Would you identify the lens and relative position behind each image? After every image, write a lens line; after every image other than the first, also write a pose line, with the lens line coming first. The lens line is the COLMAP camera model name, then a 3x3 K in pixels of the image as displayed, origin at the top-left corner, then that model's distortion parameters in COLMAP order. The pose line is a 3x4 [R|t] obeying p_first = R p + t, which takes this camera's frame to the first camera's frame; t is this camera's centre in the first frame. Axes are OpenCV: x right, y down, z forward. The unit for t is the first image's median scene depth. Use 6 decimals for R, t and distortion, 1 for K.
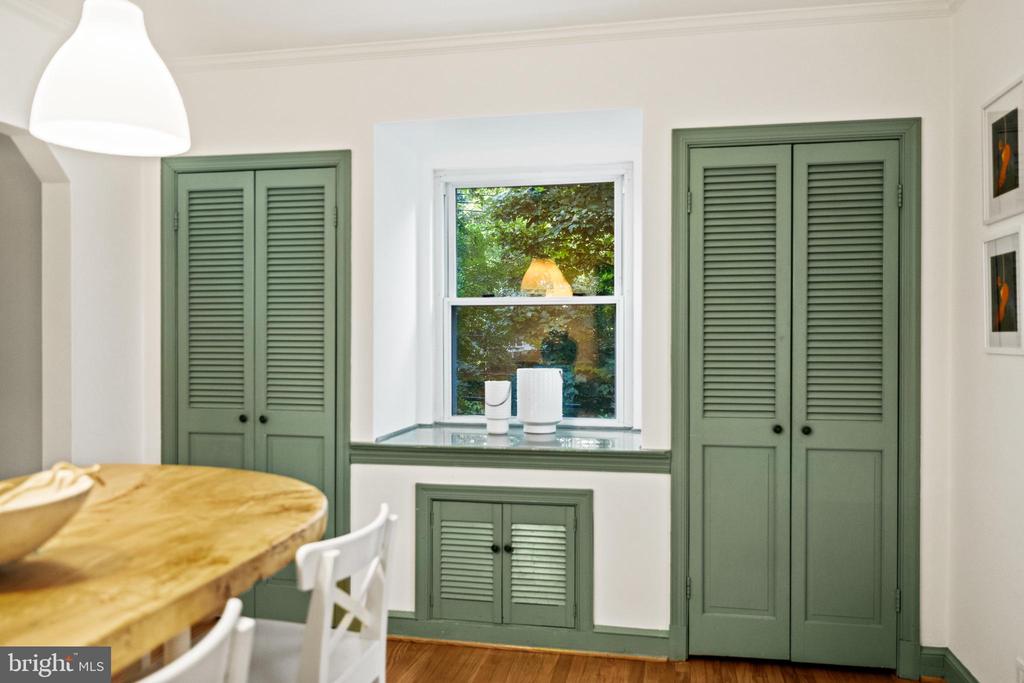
lens RADIAL K [[764.1, 0, 512.6], [0, 764.1, 338.7], [0, 0, 1]] dist [0.001729, 0.000235]
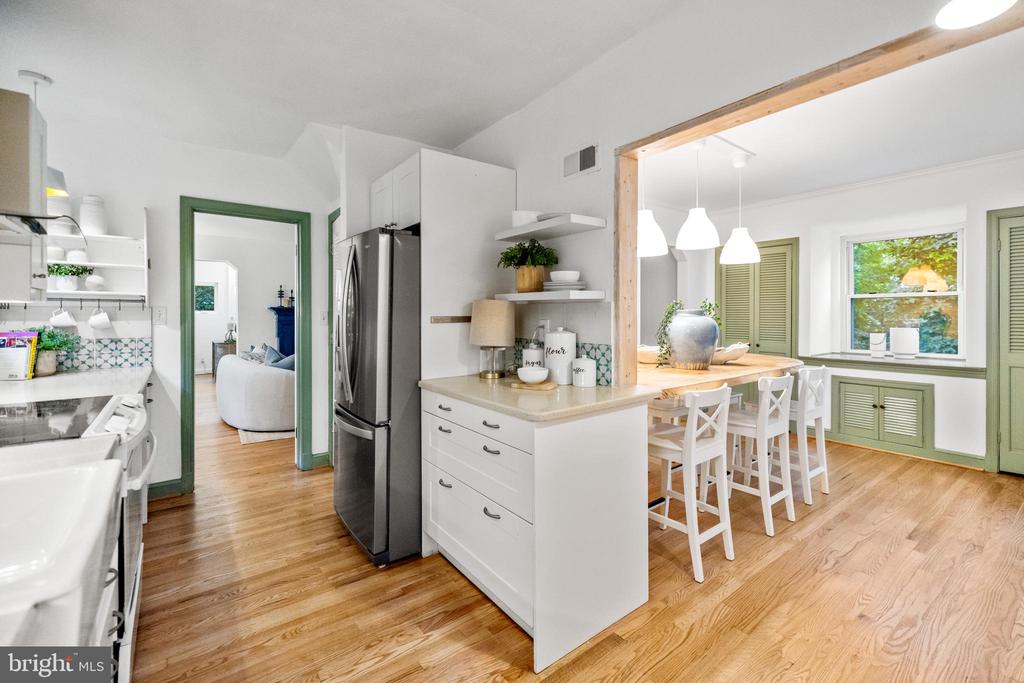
lens RADIAL K [[441.9, 0, 505.6], [0, 441.9, 318.2], [0, 0, 1]] dist [-0.002151, -0.000381]
pose [[0.738110, 0.003722, -0.674670, 0.049069], [-0.002822, 0.999993, 0.002430, 0.014253], [0.674674, 0.000110, 0.738116, -0.685100]]
